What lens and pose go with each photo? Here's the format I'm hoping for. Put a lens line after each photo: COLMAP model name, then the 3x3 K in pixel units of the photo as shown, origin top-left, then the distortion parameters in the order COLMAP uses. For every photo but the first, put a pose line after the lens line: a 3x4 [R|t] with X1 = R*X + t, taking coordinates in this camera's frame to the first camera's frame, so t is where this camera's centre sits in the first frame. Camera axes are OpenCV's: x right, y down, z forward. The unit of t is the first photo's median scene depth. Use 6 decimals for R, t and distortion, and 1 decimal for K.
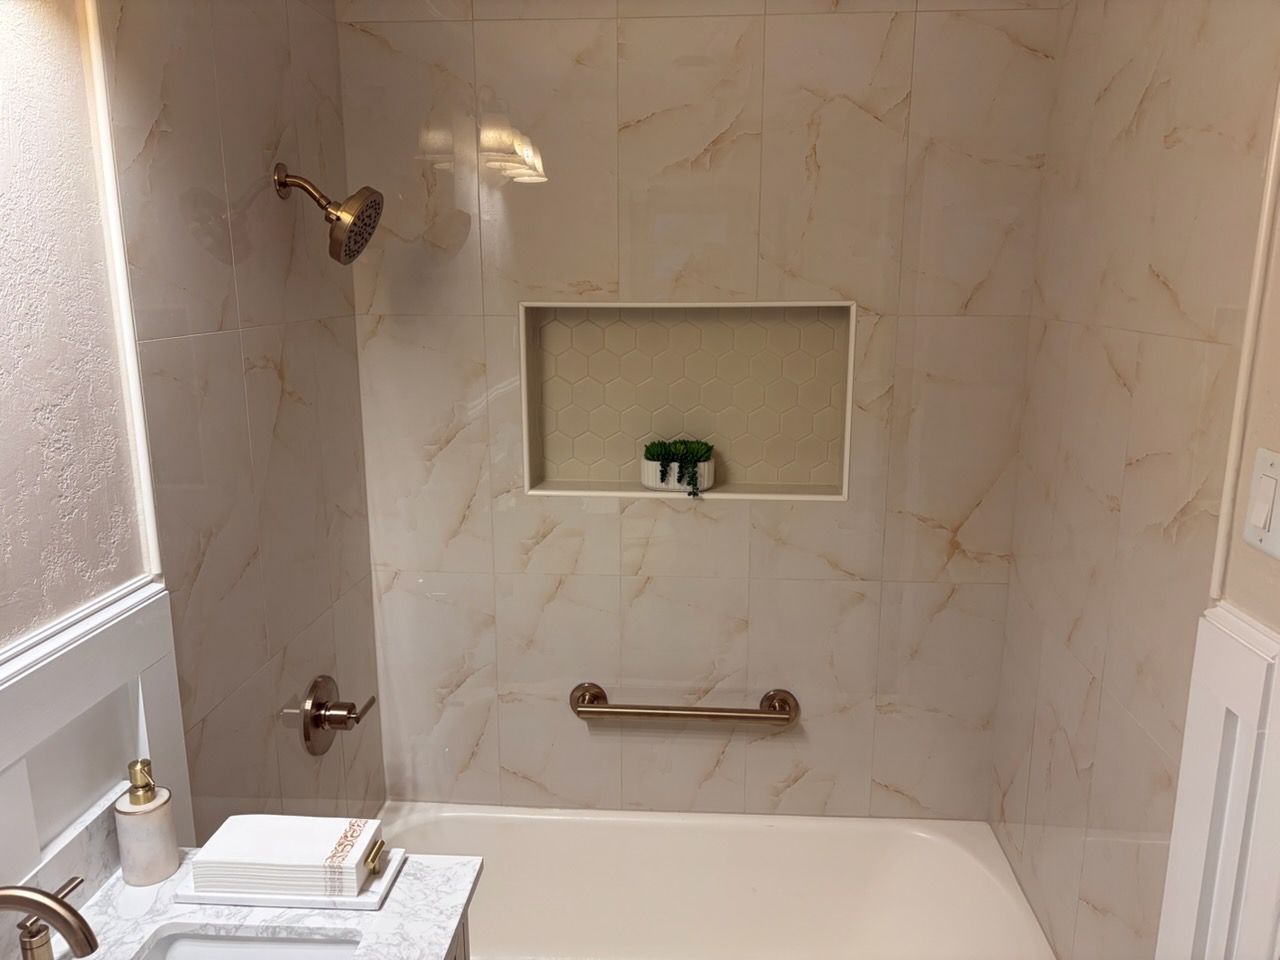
lens RADIAL K [[923.7, 0, 643.9], [0, 923.7, 480.5], [0, 0, 1]] dist [0.017635, -0.019288]
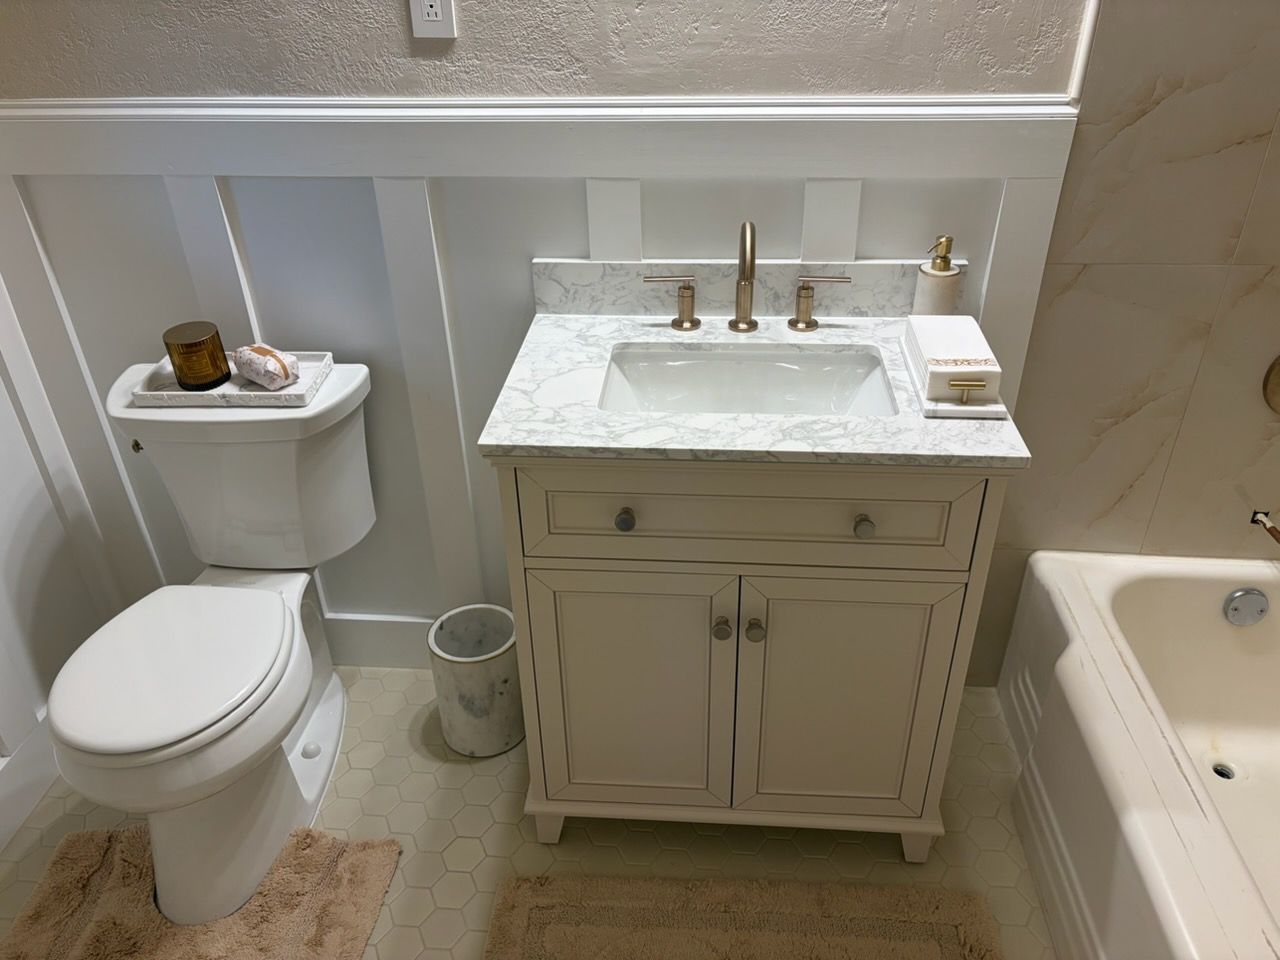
lens RADIAL K [[923.7, 0, 644.2], [0, 923.7, 474.0], [0, 0, 1]] dist [0.017635, -0.019288]
pose [[-0.017097, 0.532233, -0.846425, 0.658410], [-0.185582, 0.830150, 0.525747, -0.009689], [0.982480, 0.166070, 0.084580, 0.529707]]
